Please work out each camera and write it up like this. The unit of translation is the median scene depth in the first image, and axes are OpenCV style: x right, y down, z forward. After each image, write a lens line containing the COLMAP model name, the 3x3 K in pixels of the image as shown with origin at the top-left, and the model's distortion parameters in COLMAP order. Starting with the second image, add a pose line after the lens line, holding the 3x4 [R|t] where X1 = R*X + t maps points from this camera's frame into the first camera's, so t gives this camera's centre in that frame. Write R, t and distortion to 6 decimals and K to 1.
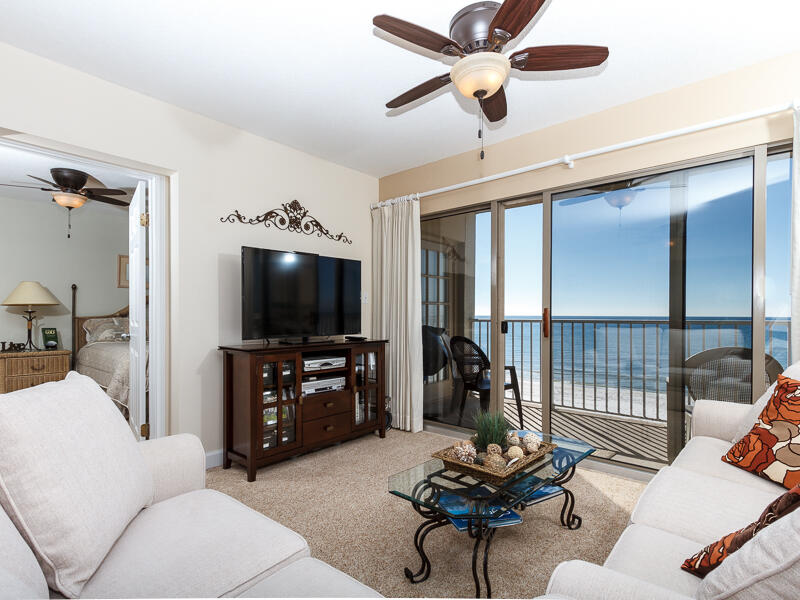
lens RADIAL K [[405.6, 0, 393.3], [0, 405.6, 315.3], [0, 0, 1]] dist [0.002317, -0.004210]
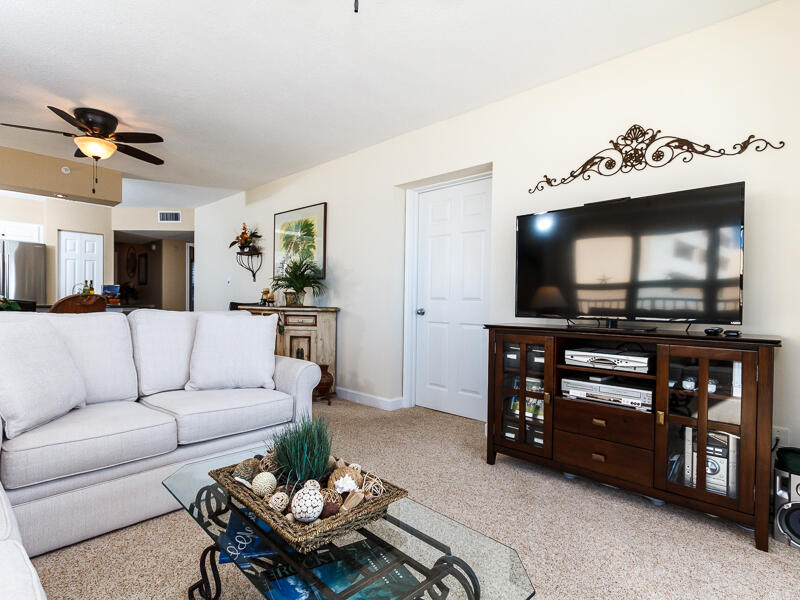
lens RADIAL K [[405.6, 0, 400.7], [0, 405.6, 307.2], [0, 0, 1]] dist [0.002317, -0.004210]
pose [[-0.011030, 0.013400, -0.999849, 0.511879], [-0.012186, 0.999834, 0.013534, 0.026160], [0.999865, 0.012334, -0.010865, 0.675069]]
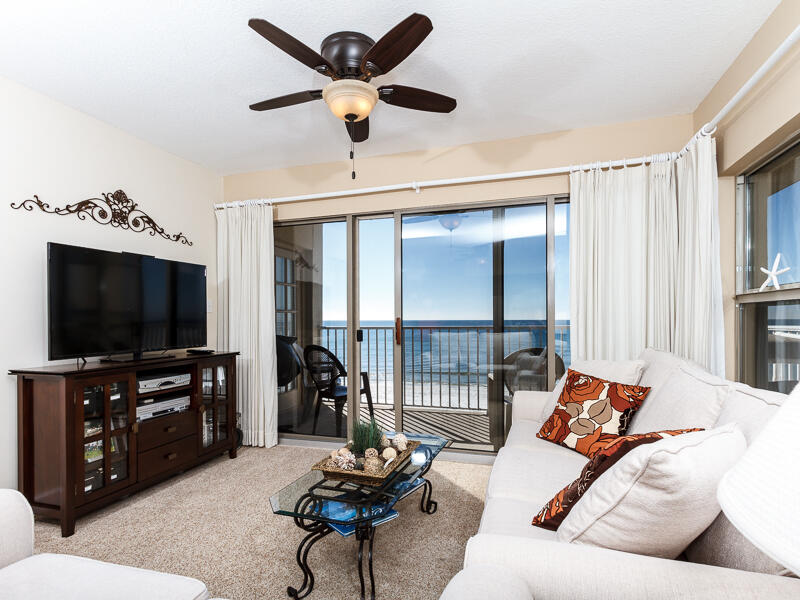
lens RADIAL K [[405.6, 0, 403.6], [0, 405.6, 318.7], [0, 0, 1]] dist [0.002317, -0.004210]
pose [[0.911024, -0.006393, 0.412303, -0.060760], [0.008310, 0.999961, -0.002857, -0.011342], [-0.412269, 0.006029, 0.911042, -0.006898]]
